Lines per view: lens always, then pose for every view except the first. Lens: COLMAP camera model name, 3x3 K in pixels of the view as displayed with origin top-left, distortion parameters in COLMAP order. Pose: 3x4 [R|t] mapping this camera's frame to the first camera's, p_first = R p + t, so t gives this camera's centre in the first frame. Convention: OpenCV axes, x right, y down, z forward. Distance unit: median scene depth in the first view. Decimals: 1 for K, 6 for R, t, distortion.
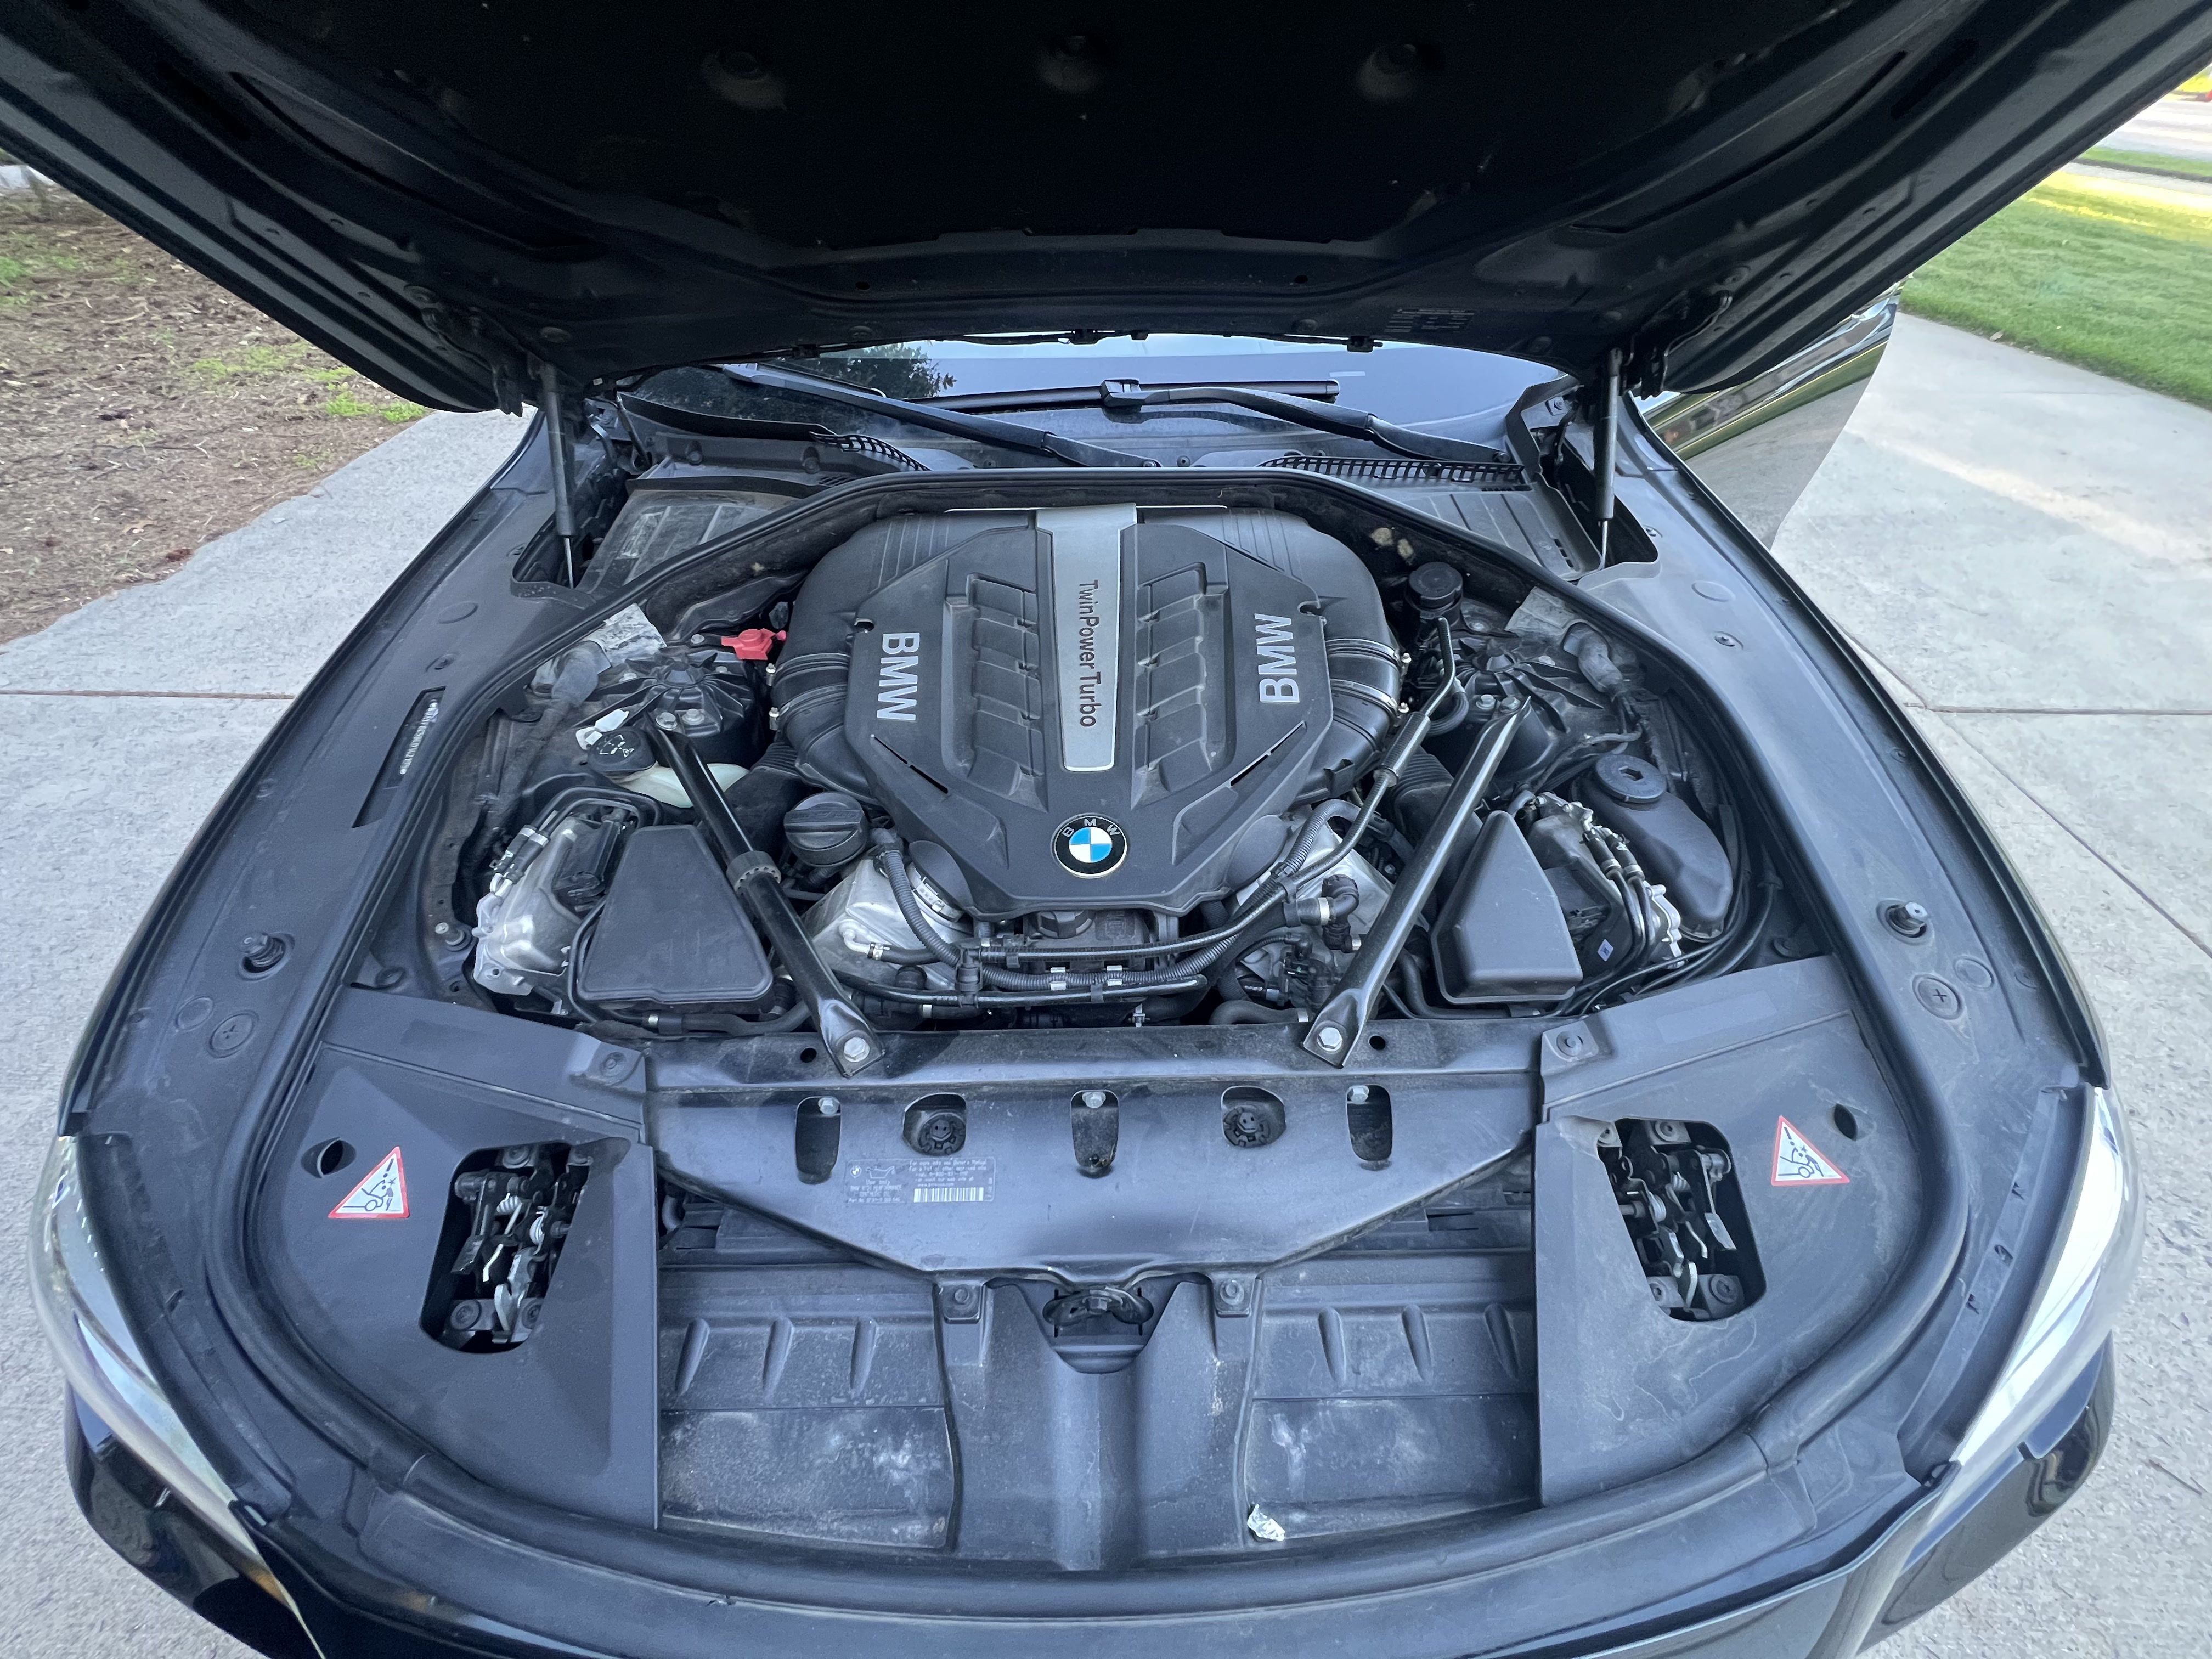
lens RADIAL K [[887.5, 0, 1108.1], [0, 887.5, 823.6], [0, 0, 1]] dist [-0.002146, -0.000105]
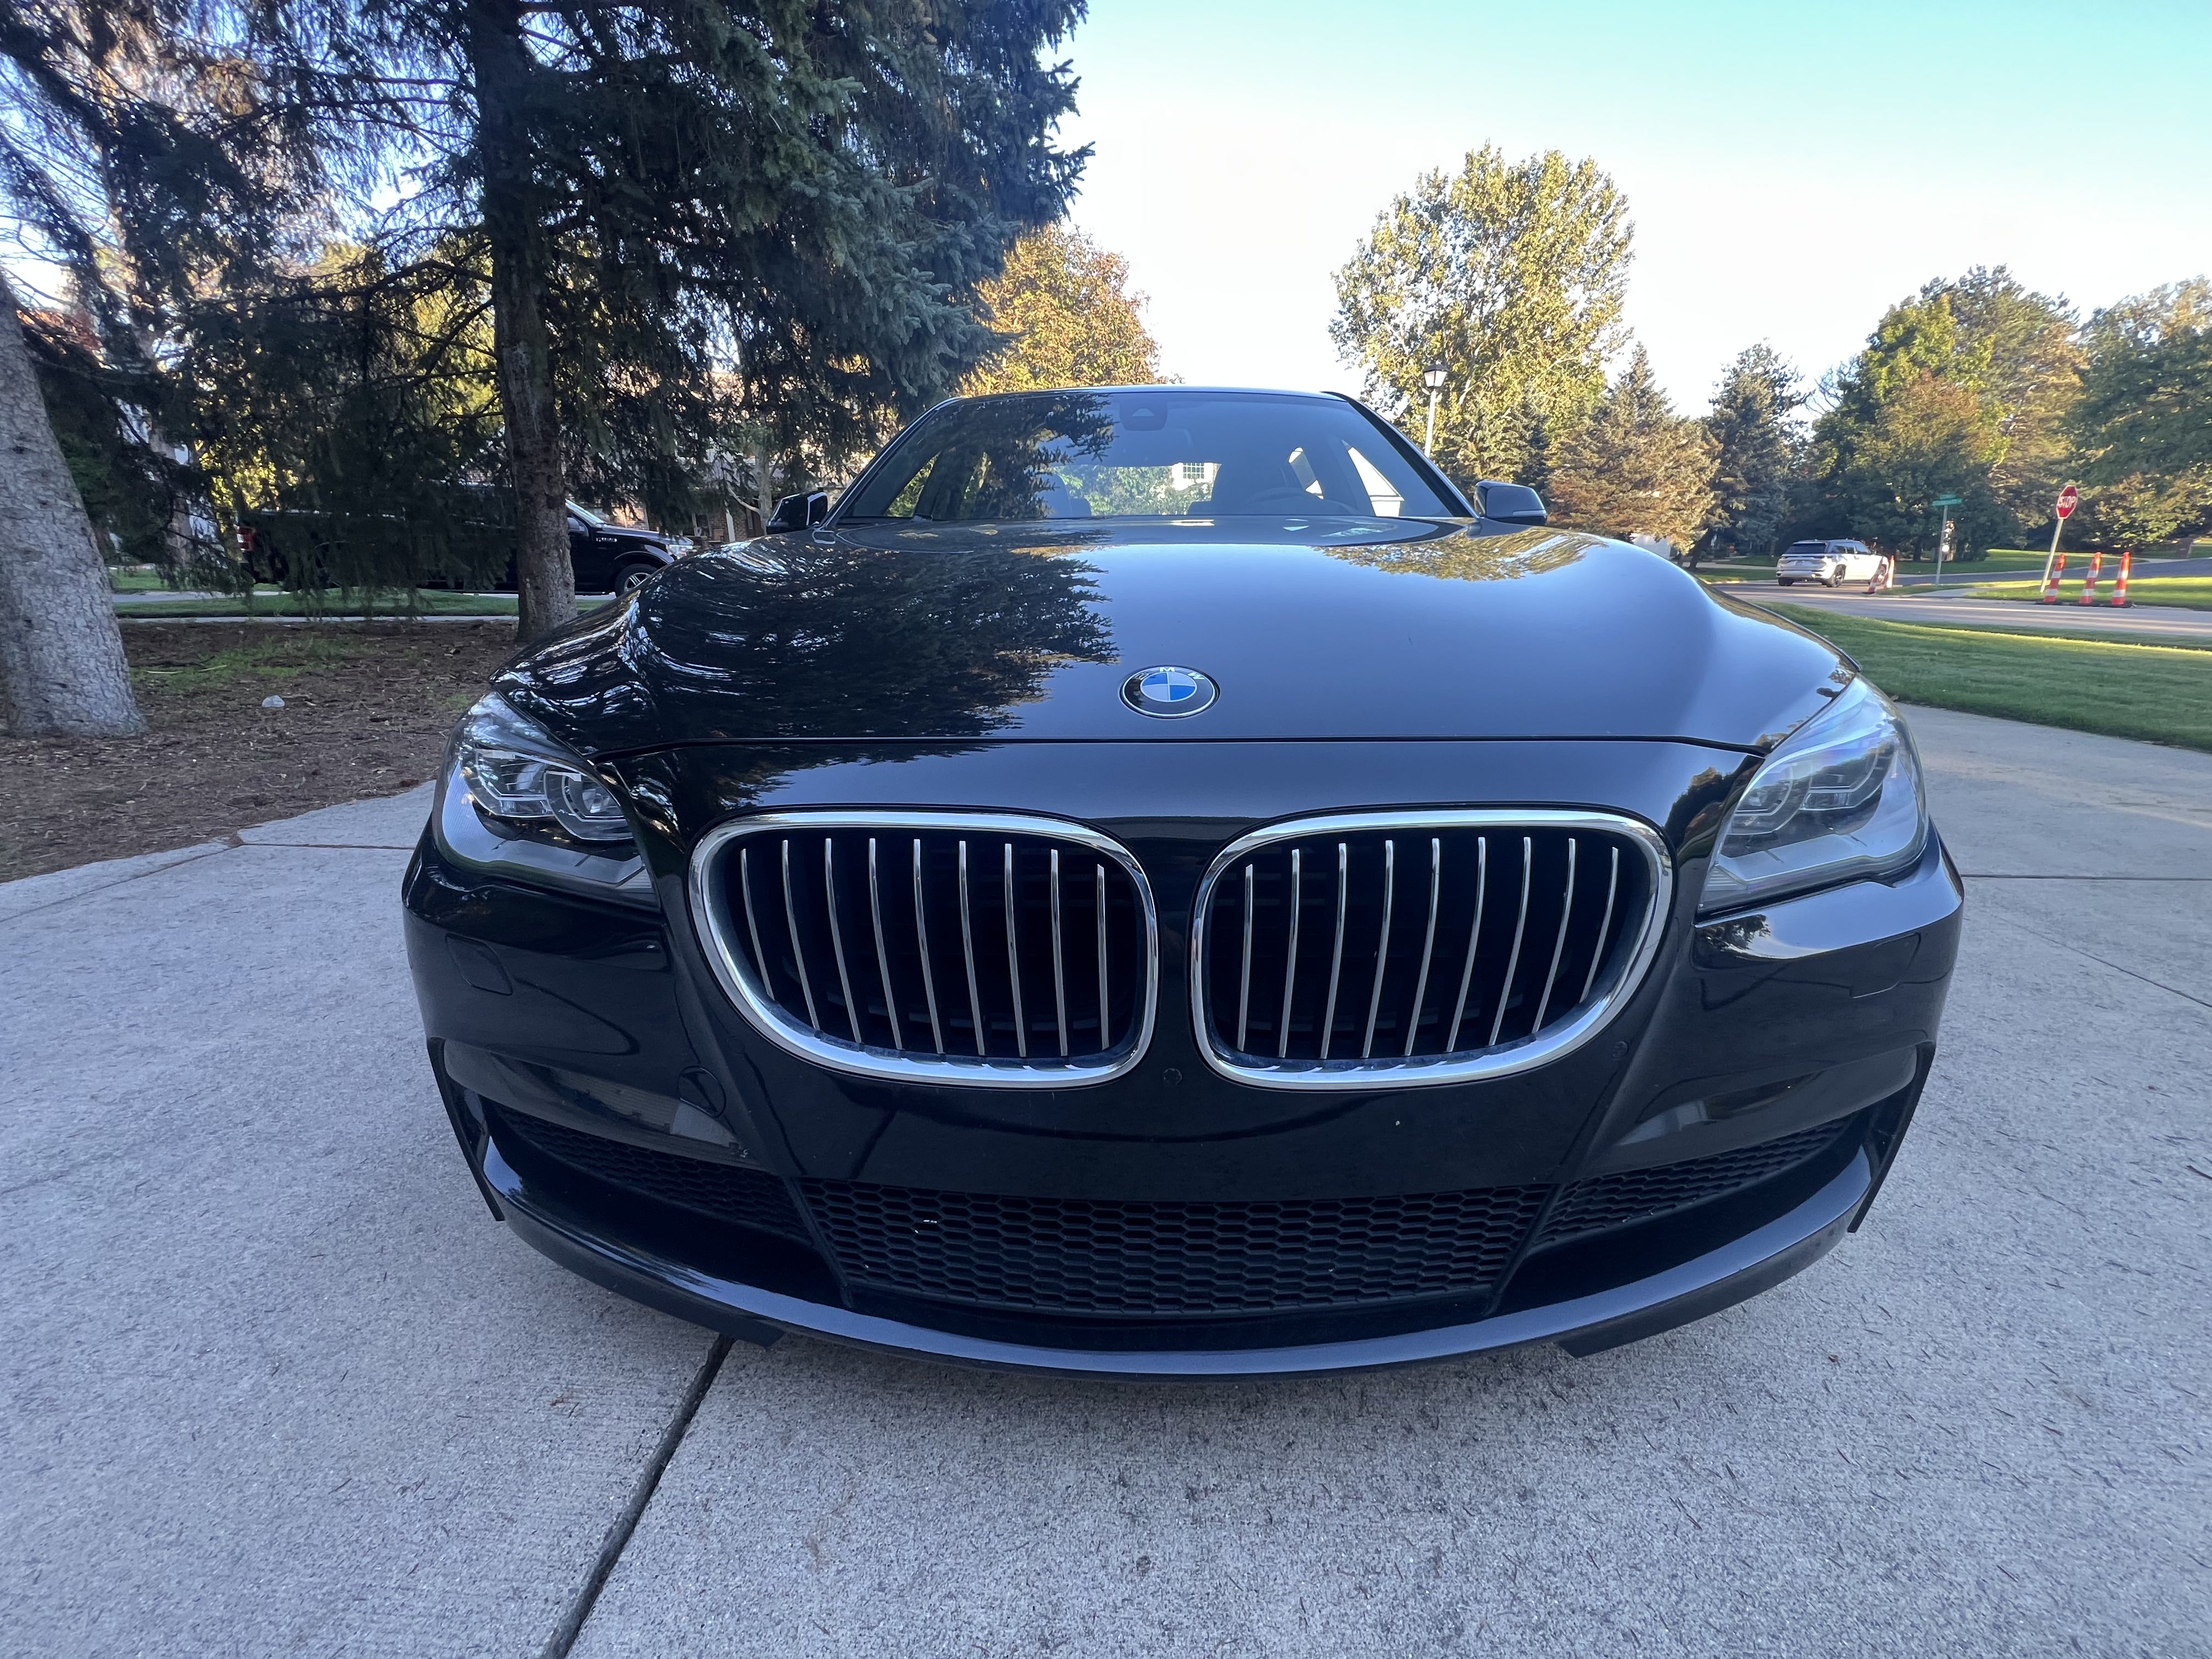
lens RADIAL K [[887.5, 0, 1108.1], [0, 887.5, 823.6], [0, 0, 1]] dist [-0.002146, -0.000105]
pose [[0.998889, 0.009975, -0.046053, -0.005445], [-0.029698, 0.892068, -0.450925, 0.240596], [0.036585, 0.451791, 0.891373, -0.045449]]
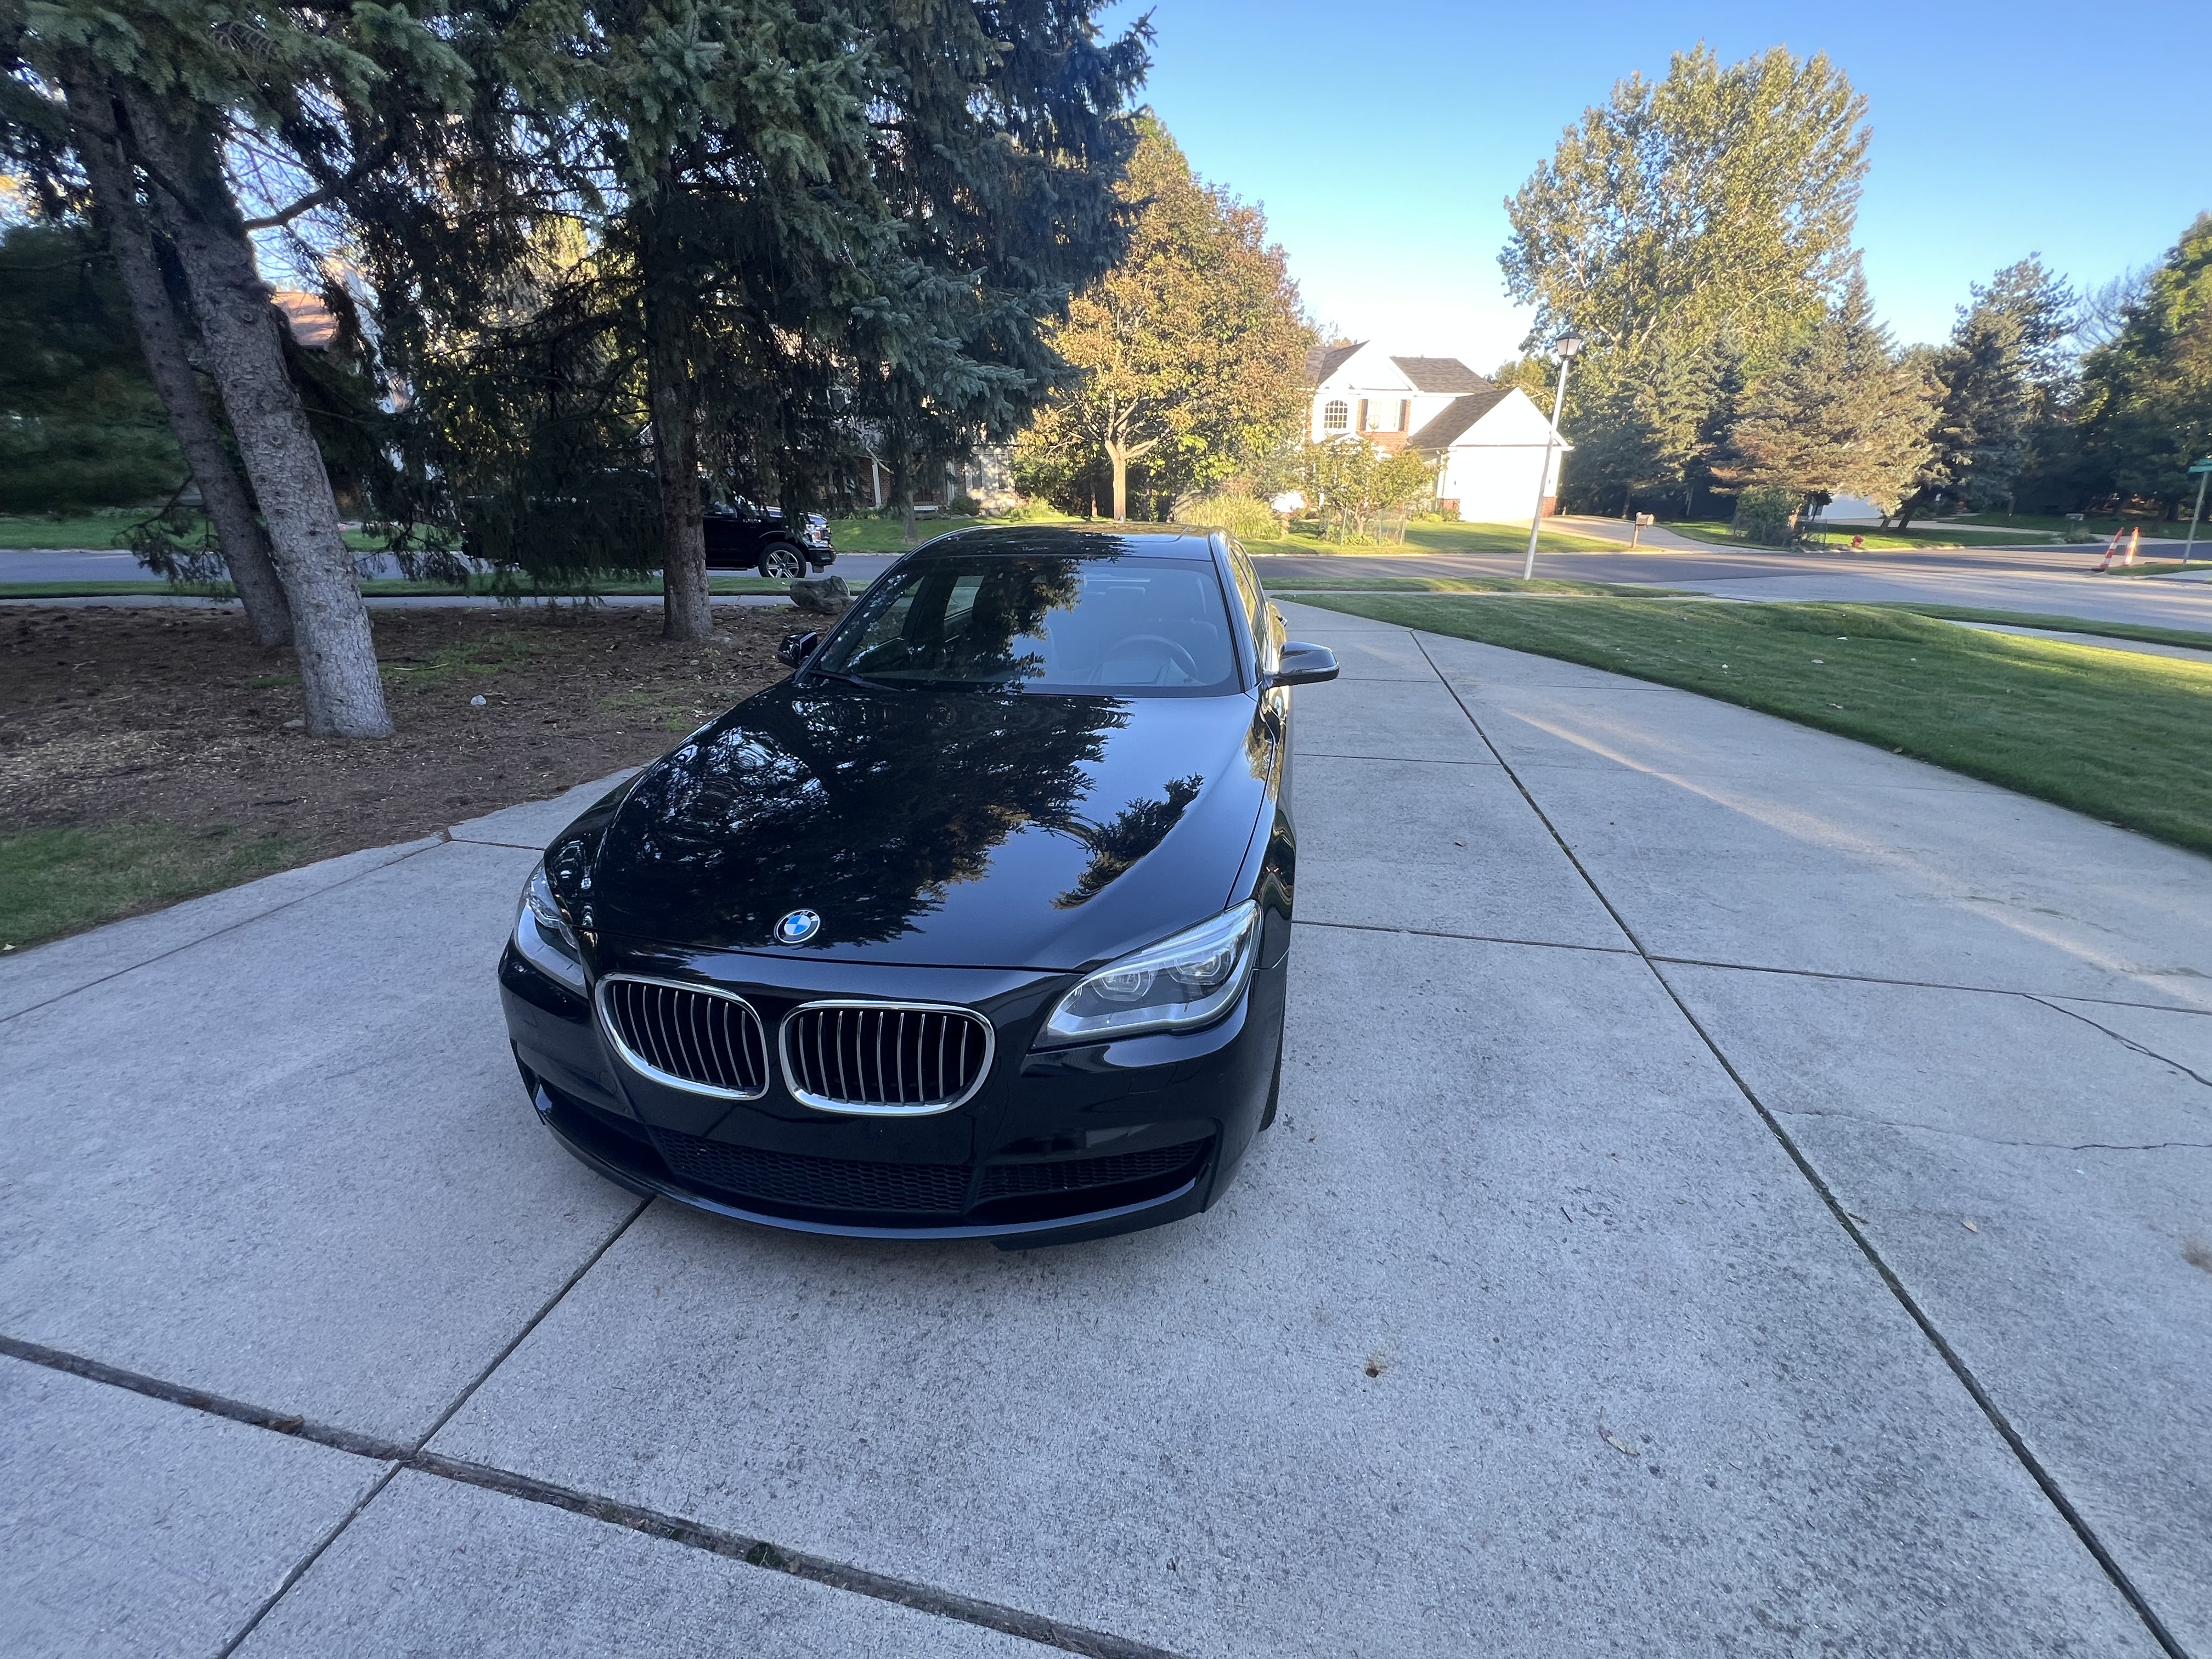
lens RADIAL K [[887.5, 0, 1108.1], [0, 887.5, 823.6], [0, 0, 1]] dist [-0.002146, -0.000105]
pose [[0.979065, 0.071737, -0.190487, 0.249860], [-0.141665, 0.912141, -0.384617, 0.222077], [0.146160, 0.403551, 0.903208, -0.295062]]
